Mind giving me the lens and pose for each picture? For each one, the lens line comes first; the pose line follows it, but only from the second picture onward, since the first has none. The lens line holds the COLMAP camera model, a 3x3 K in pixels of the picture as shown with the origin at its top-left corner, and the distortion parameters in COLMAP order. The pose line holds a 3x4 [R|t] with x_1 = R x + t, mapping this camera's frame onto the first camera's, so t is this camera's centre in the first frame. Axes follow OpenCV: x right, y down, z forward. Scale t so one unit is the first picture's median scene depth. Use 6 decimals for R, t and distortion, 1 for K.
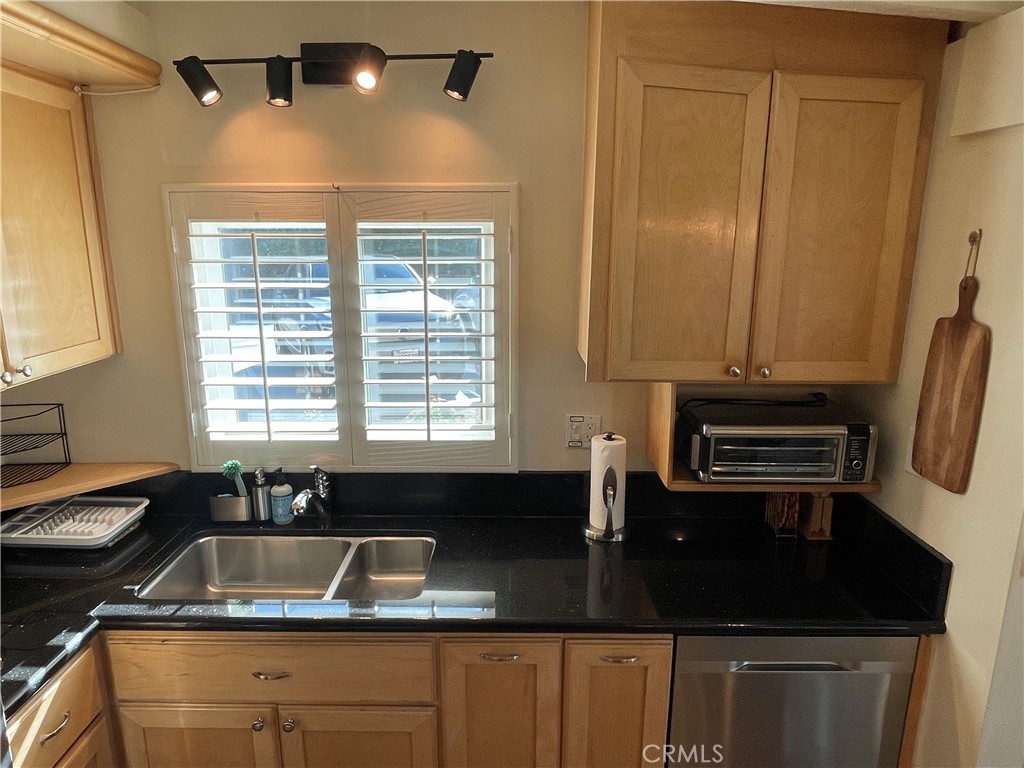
lens RADIAL K [[681.1, 0, 509.6], [0, 681.1, 392.5], [0, 0, 1]] dist [-0.007380, -0.001836]
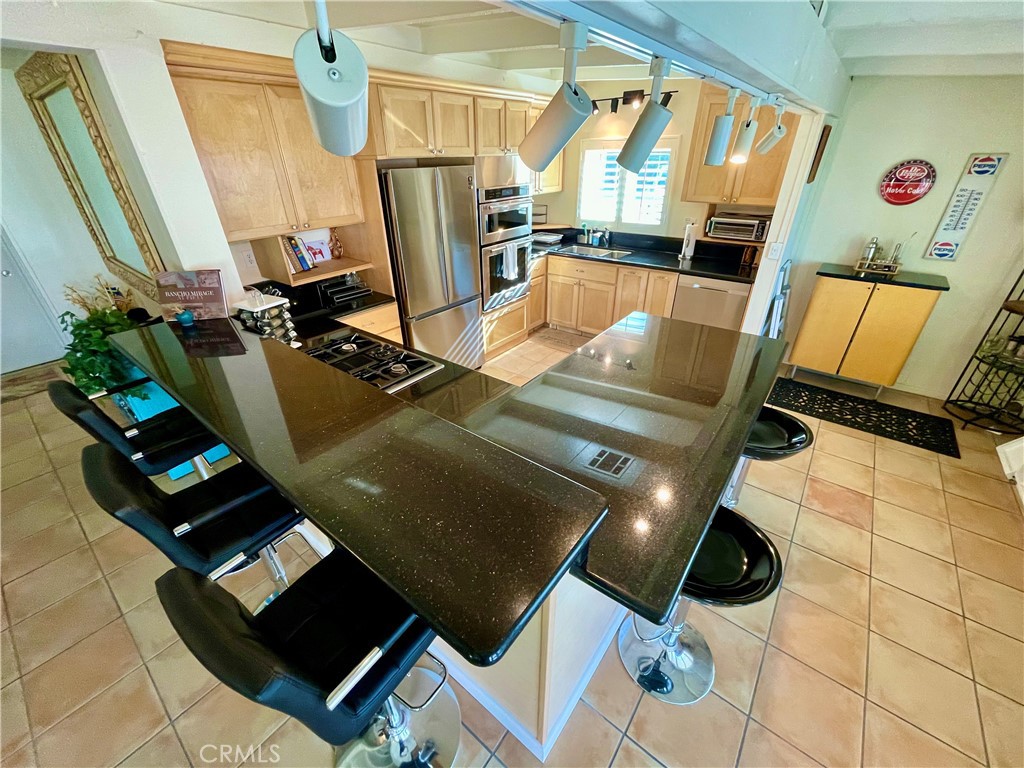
lens RADIAL K [[412.8, 0, 508.1], [0, 412.8, 377.7], [0, 0, 1]] dist [-0.001760, 0.000626]
pose [[0.781632, 0.280306, -0.557208, 0.779190], [-0.124971, 0.945597, 0.300381, 0.284175], [0.611092, -0.165152, 0.774139, -1.164111]]
